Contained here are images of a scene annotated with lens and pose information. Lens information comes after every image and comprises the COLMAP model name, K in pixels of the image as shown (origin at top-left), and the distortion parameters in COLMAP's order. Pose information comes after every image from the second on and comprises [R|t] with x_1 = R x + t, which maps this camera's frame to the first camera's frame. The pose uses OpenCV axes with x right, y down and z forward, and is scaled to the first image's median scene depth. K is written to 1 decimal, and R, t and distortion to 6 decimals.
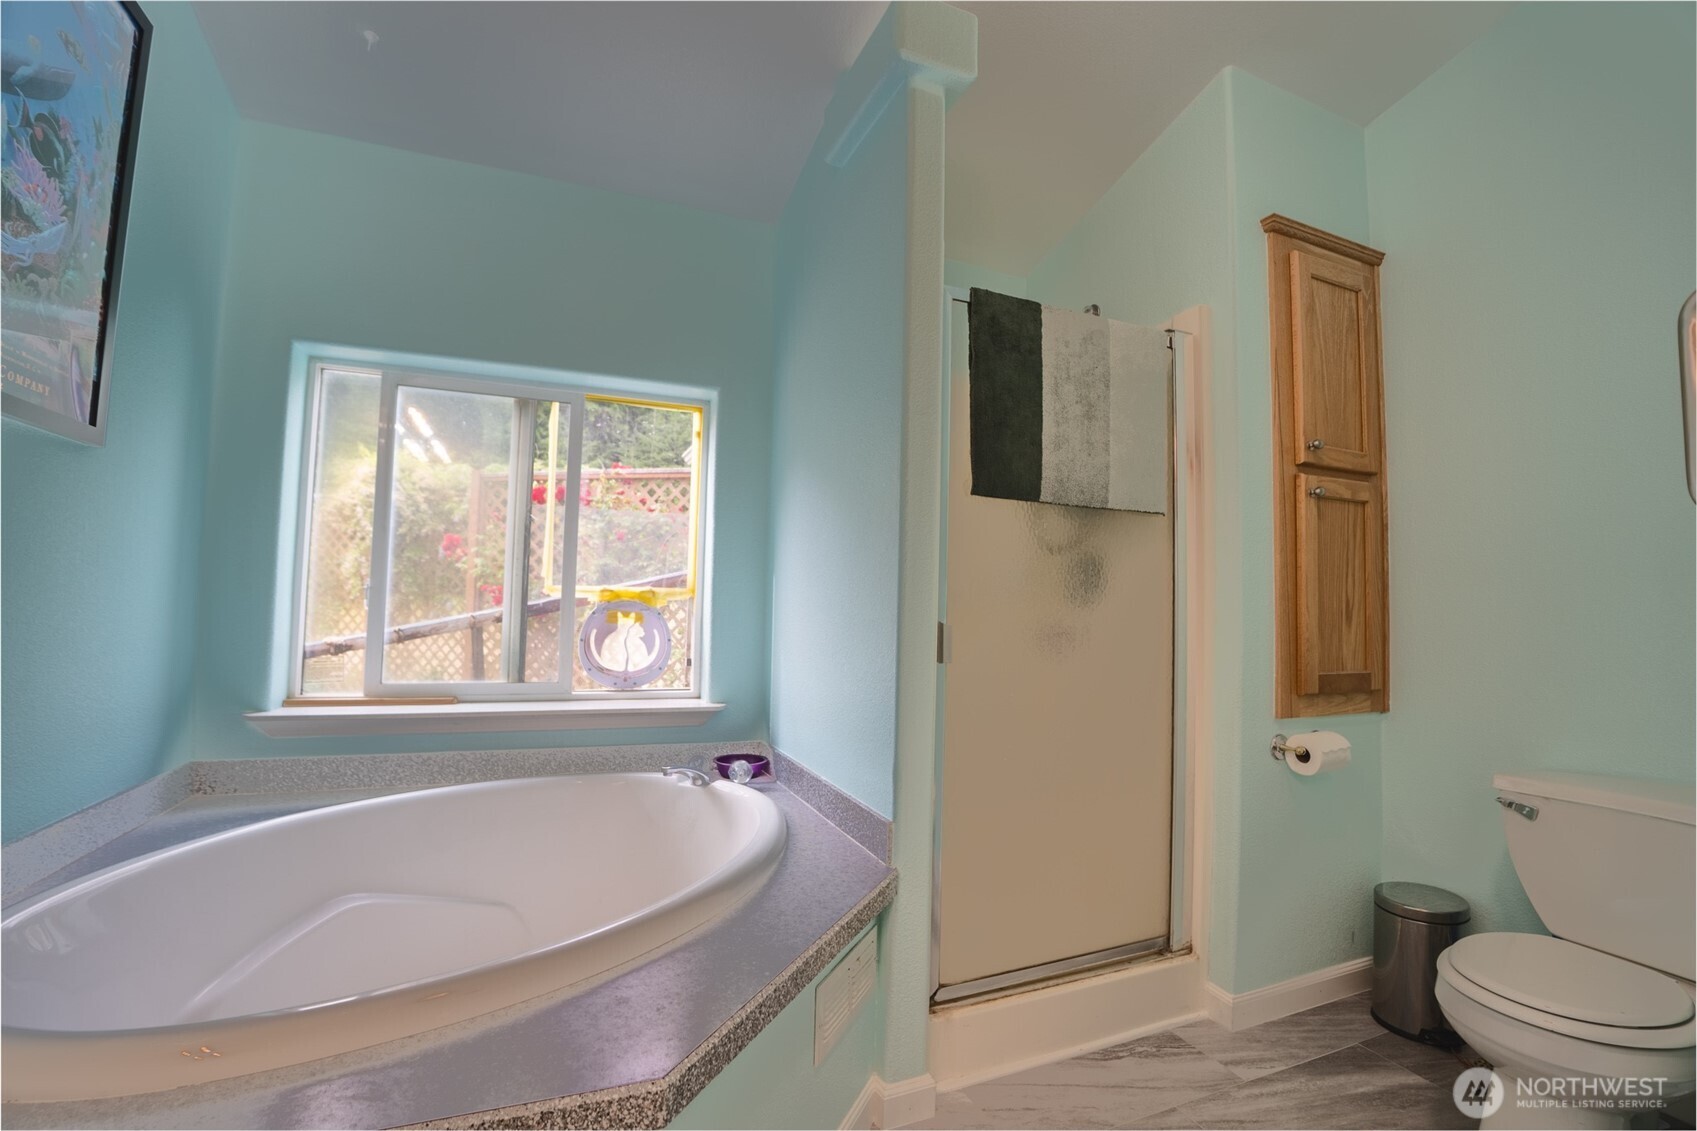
lens RADIAL K [[748.2, 0, 857.8], [0, 748.2, 549.2], [0, 0, 1]] dist [-0.062714, 0.010431]
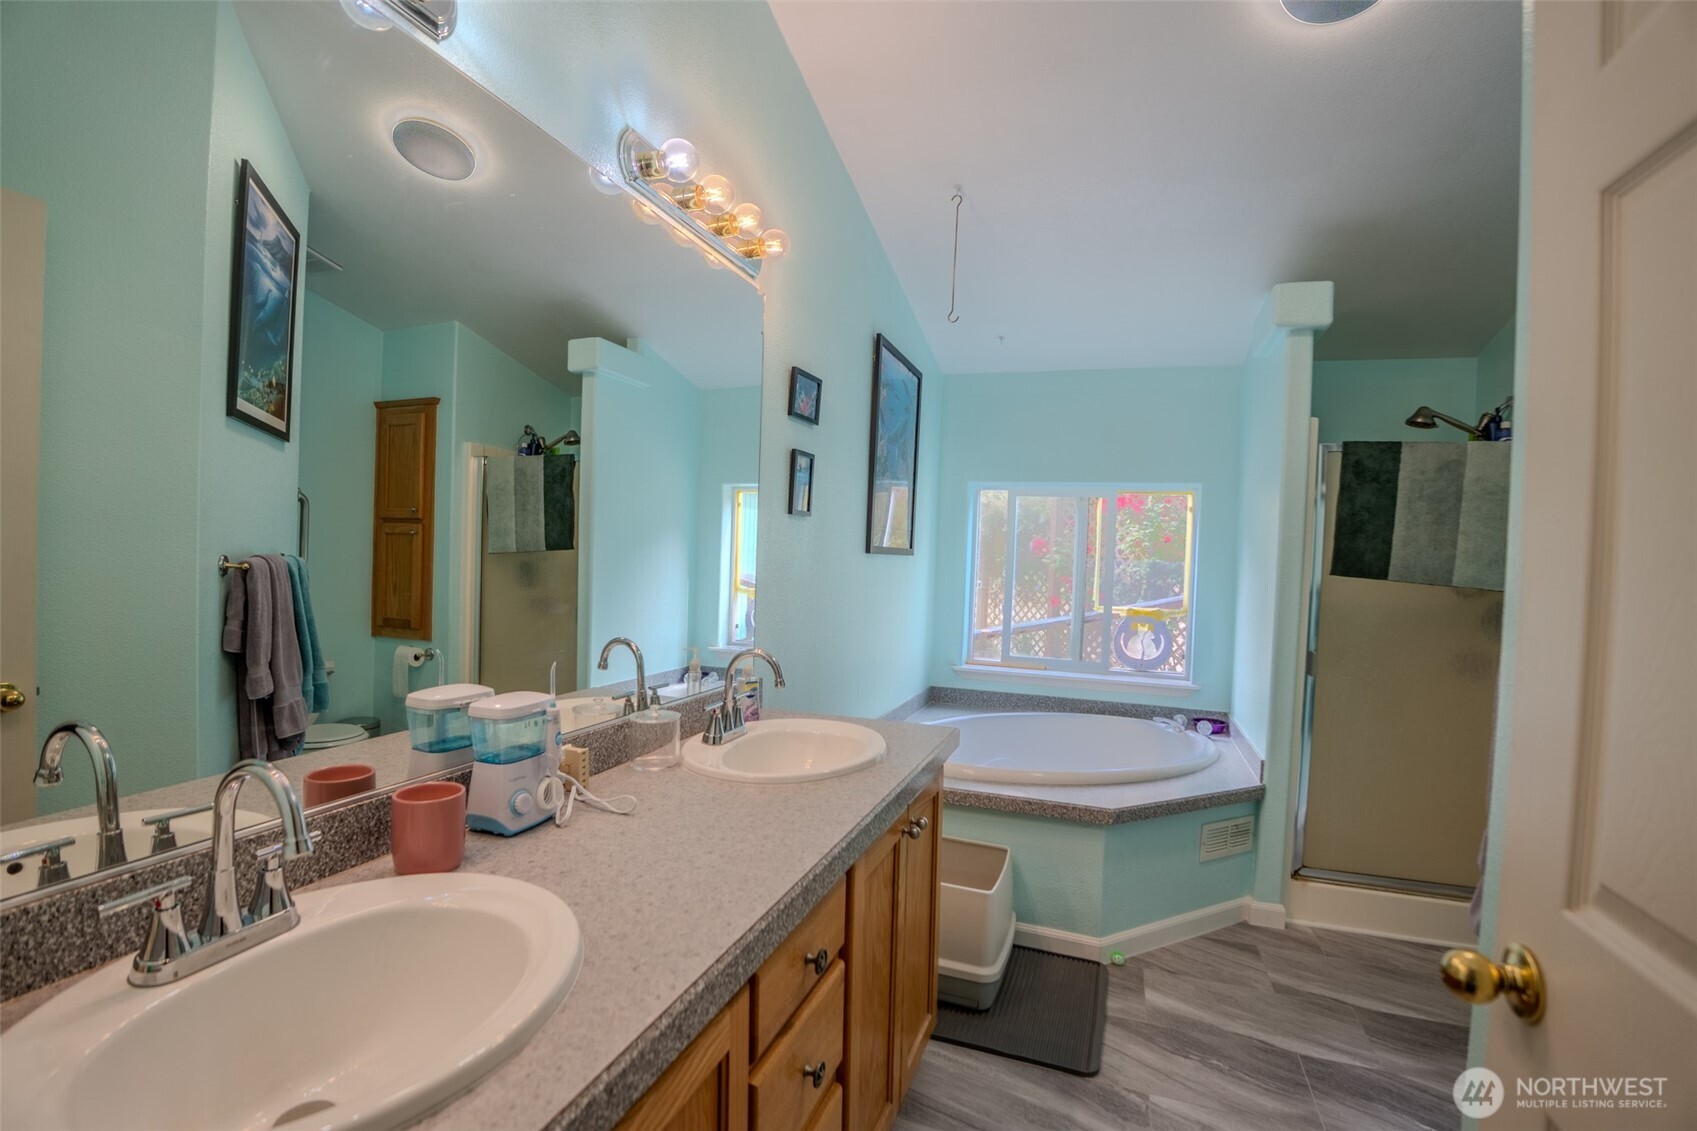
lens RADIAL K [[748.2, 0, 842.9], [0, 748.2, 565.9], [0, 0, 1]] dist [-0.062714, 0.010431]
pose [[0.727025, 0.023872, -0.686196, 0.375129], [0.019297, 0.998290, 0.055175, -0.166868], [0.686340, -0.053355, 0.725321, -0.721802]]
